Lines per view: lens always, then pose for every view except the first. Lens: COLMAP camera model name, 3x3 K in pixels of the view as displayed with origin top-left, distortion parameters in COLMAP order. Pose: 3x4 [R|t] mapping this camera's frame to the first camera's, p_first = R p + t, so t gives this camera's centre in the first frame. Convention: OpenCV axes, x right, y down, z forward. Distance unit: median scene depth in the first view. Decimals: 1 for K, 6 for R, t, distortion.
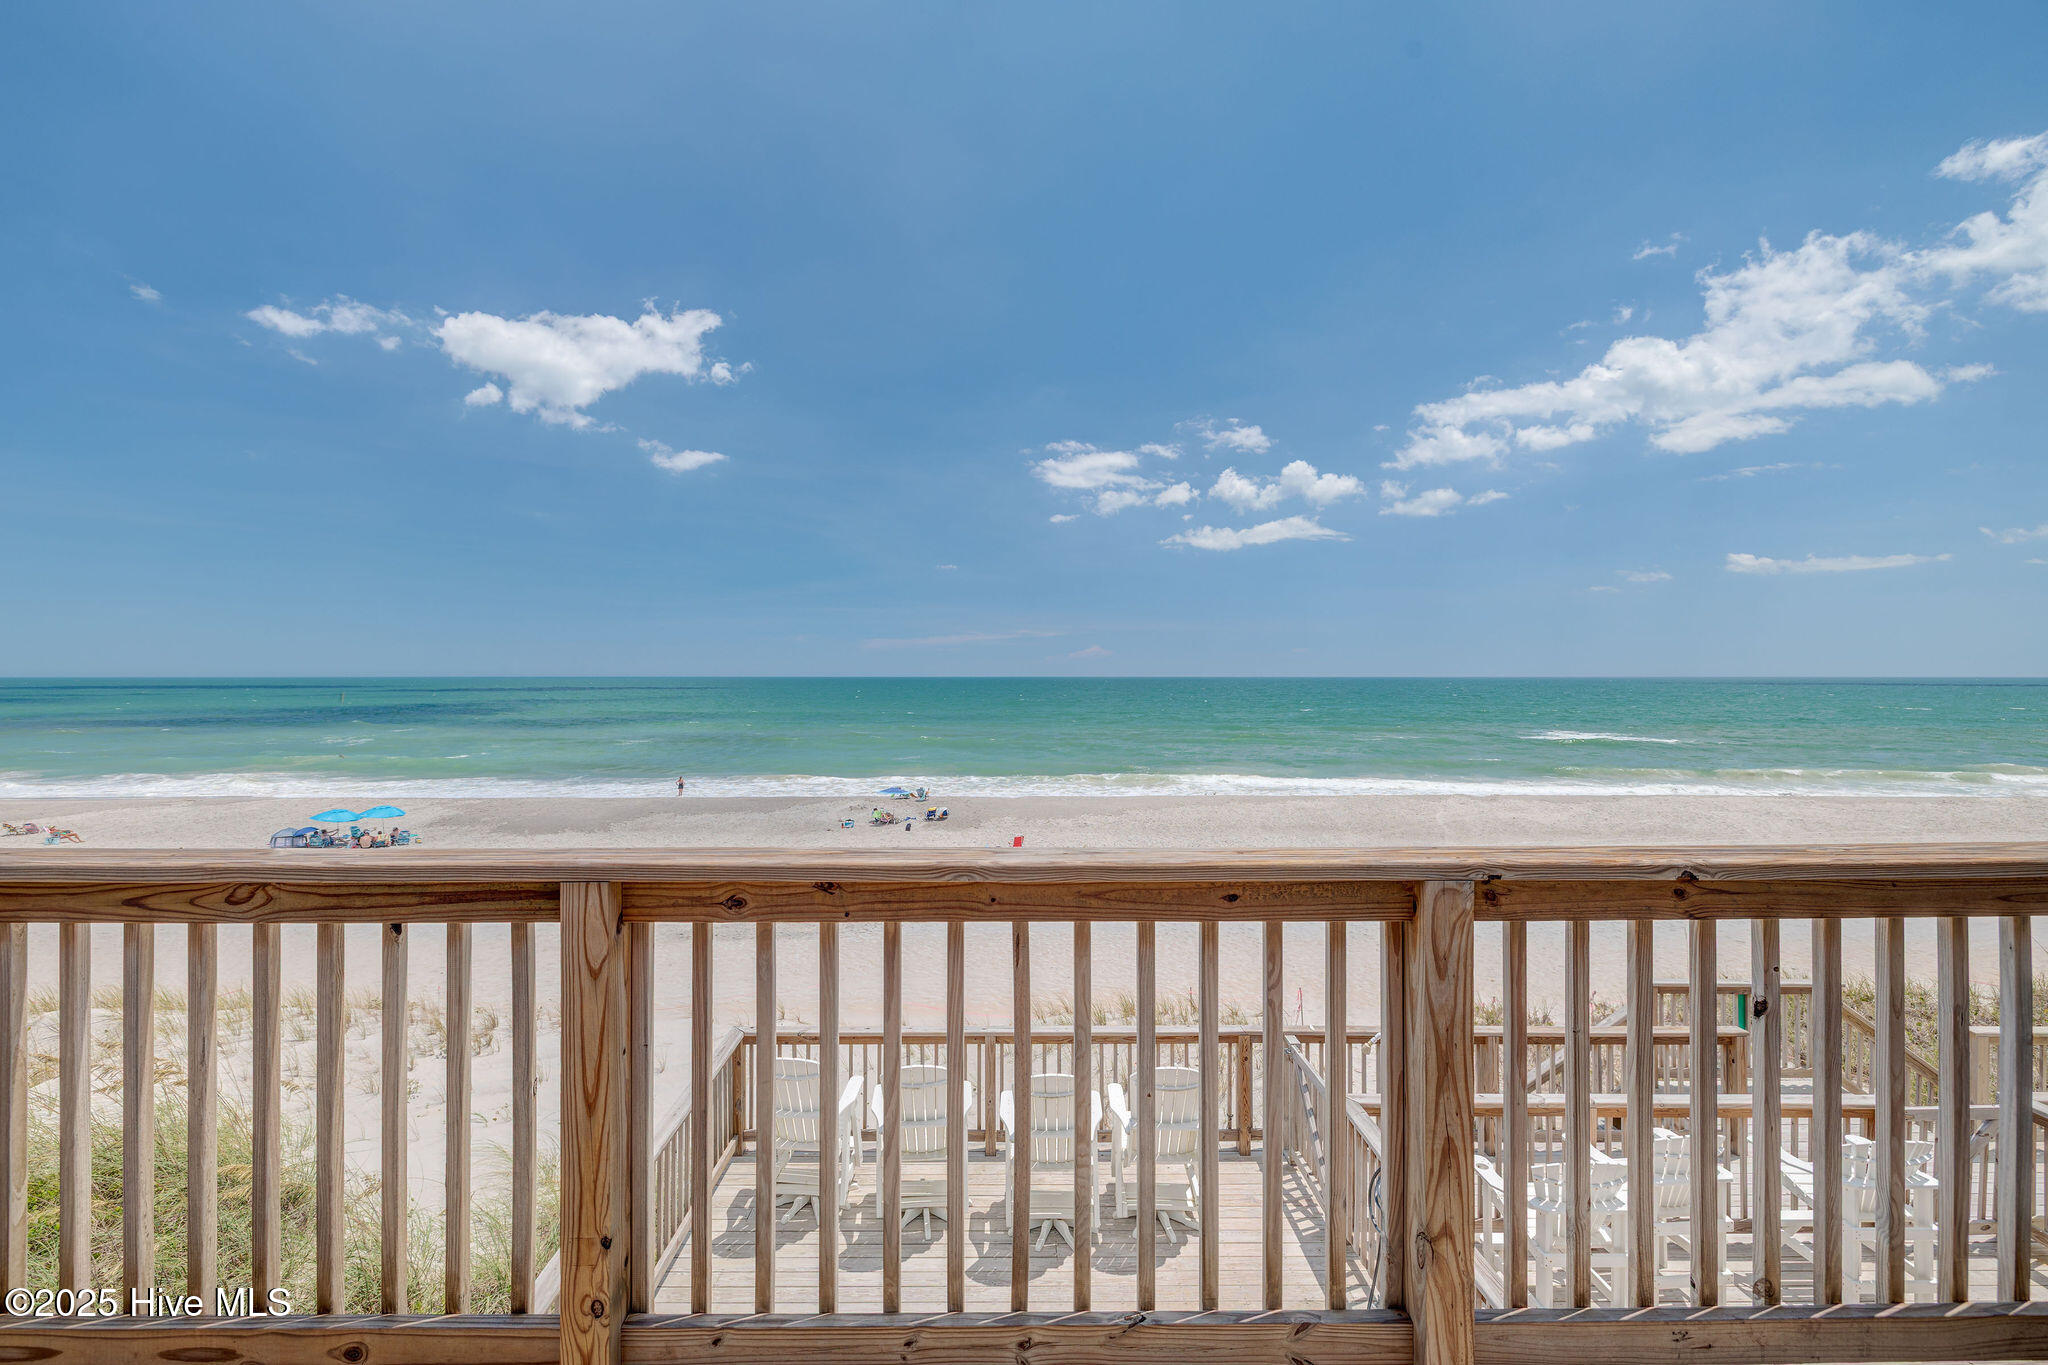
lens RADIAL K [[856.4, 0, 1004.7], [0, 856.4, 671.7], [0, 0, 1]] dist [-0.000362, -0.000325]
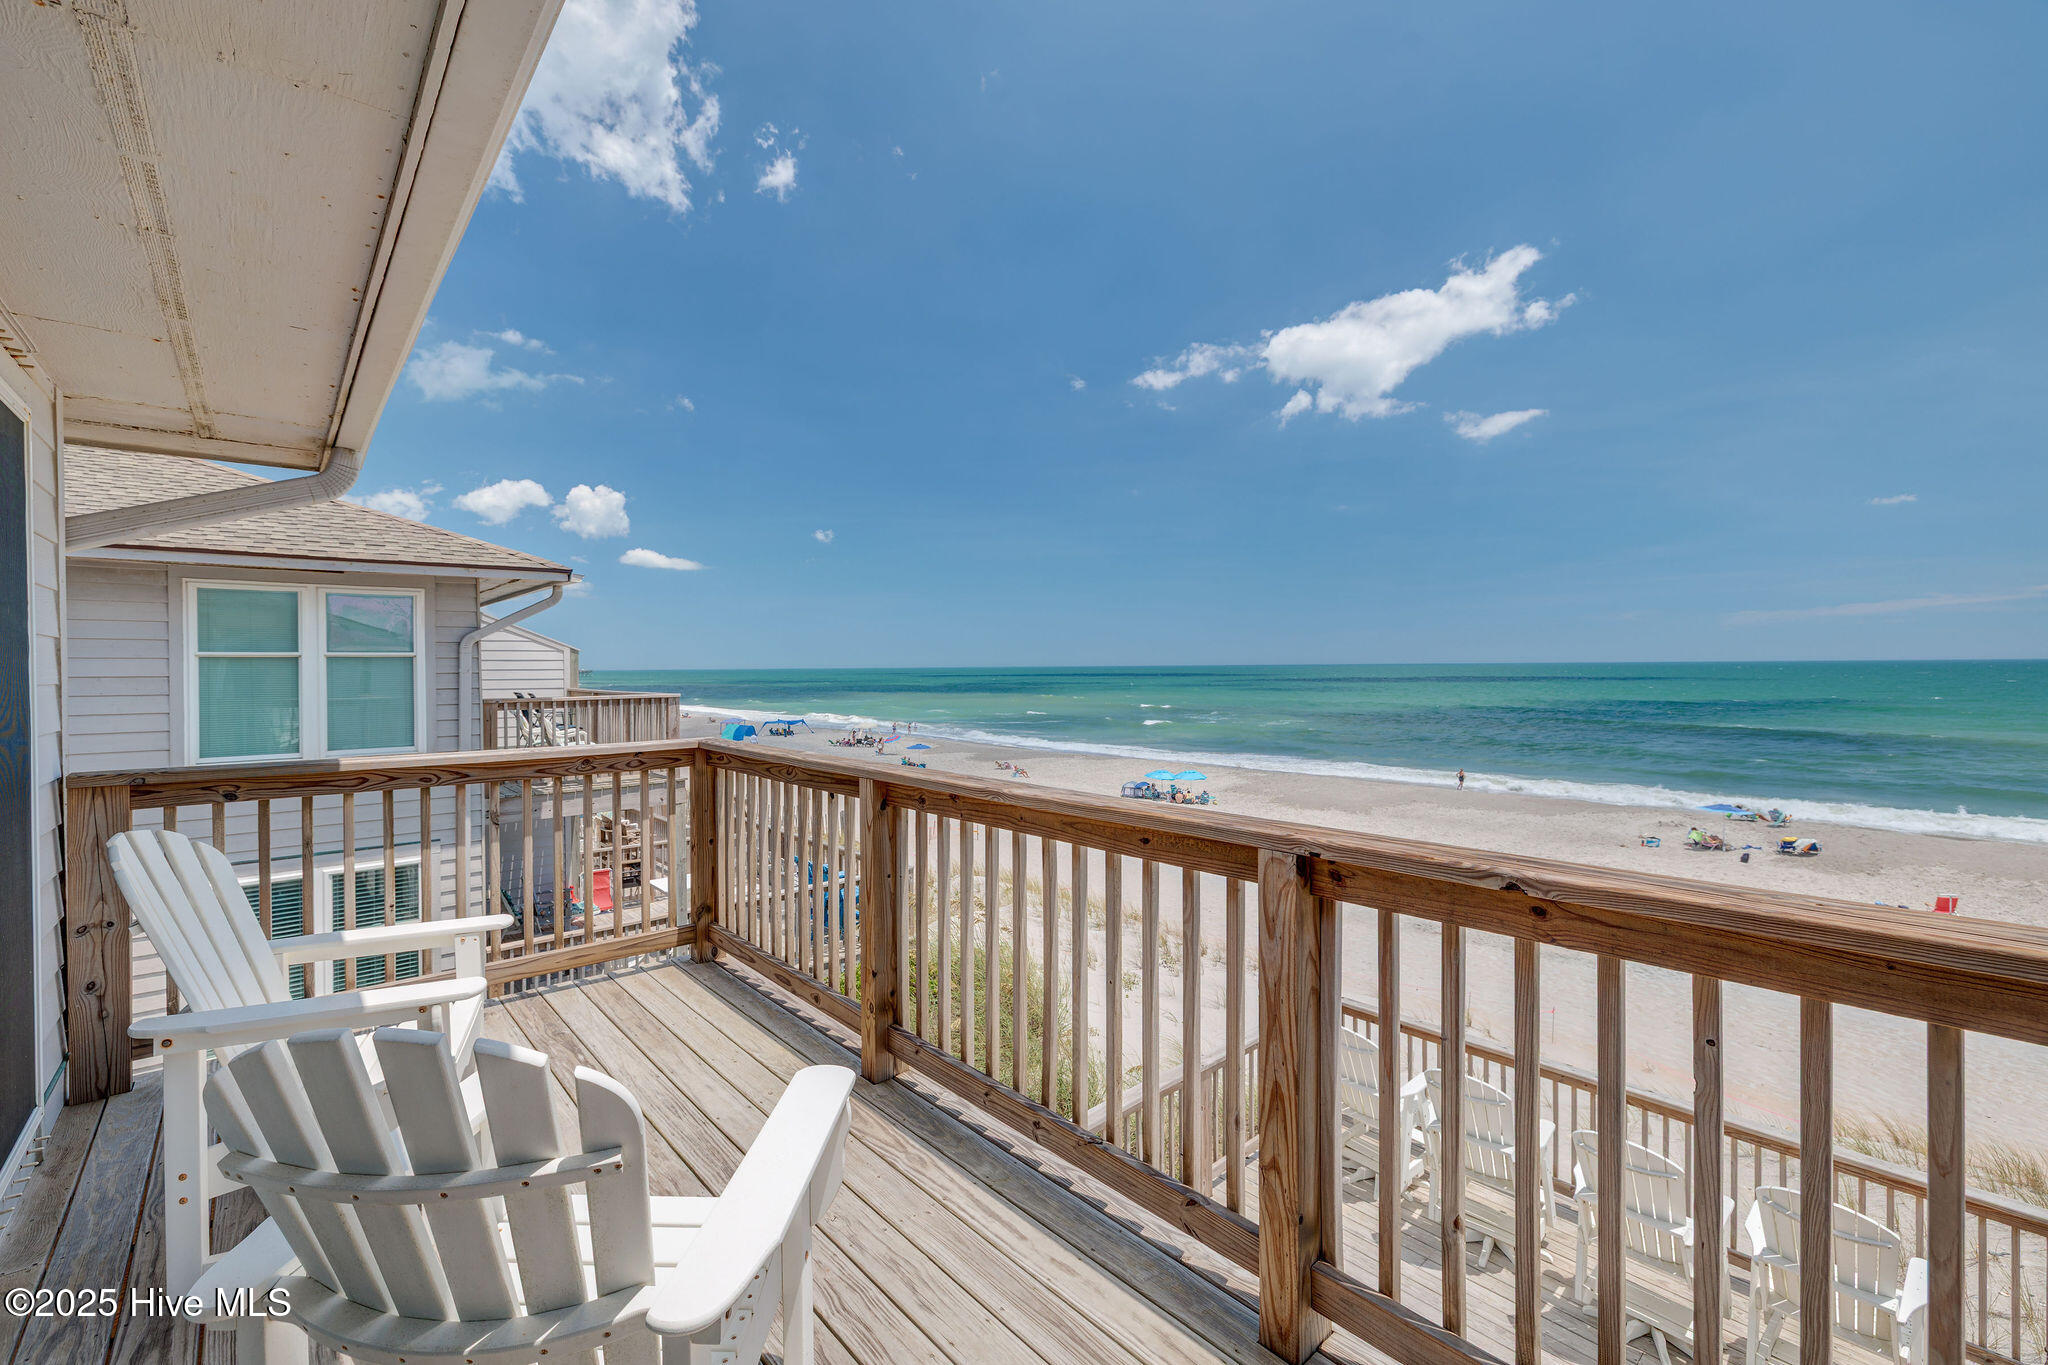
lens RADIAL K [[879.4, 0, 1008.8], [0, 879.4, 674.3], [0, 0, 1]] dist [0.002543, 0.000197]
pose [[0.644042, 0.002692, -0.764985, 0.062761], [0.012301, 0.999828, 0.013874, -0.000120], [0.764891, -0.018345, 0.643898, 0.000750]]
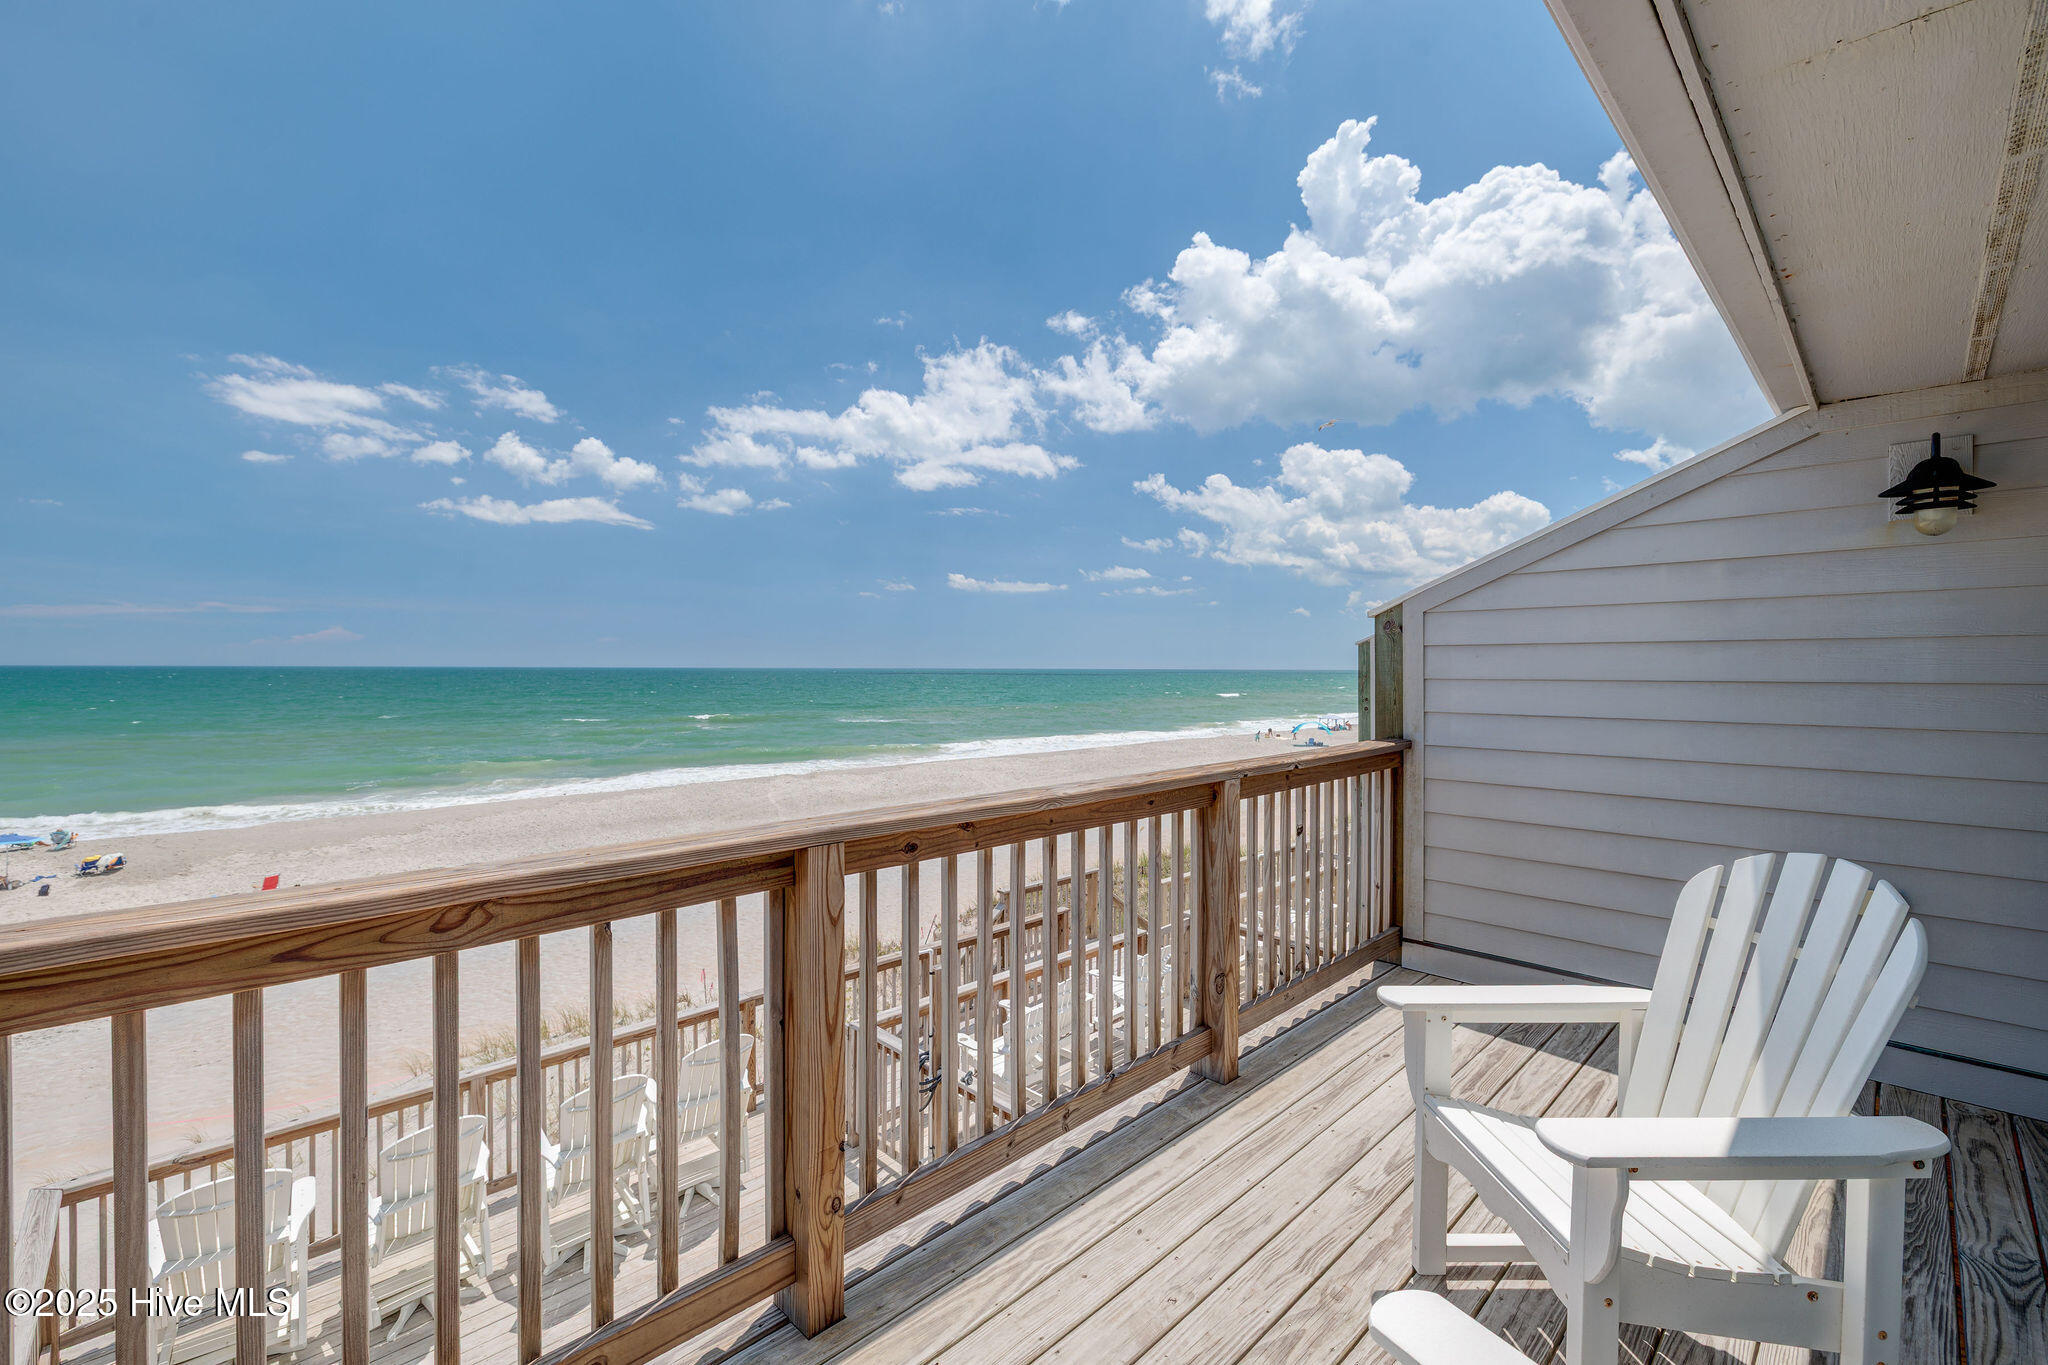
lens RADIAL K [[876.9, 0, 980.2], [0, 876.9, 656.8], [0, 0, 1]] dist [-0.000783, 0.000062]
pose [[0.729655, 0.011064, 0.683726, -0.048316], [-0.006964, 0.999937, -0.008749, -0.000083], [-0.683780, 0.001622, 0.729686, -0.000774]]
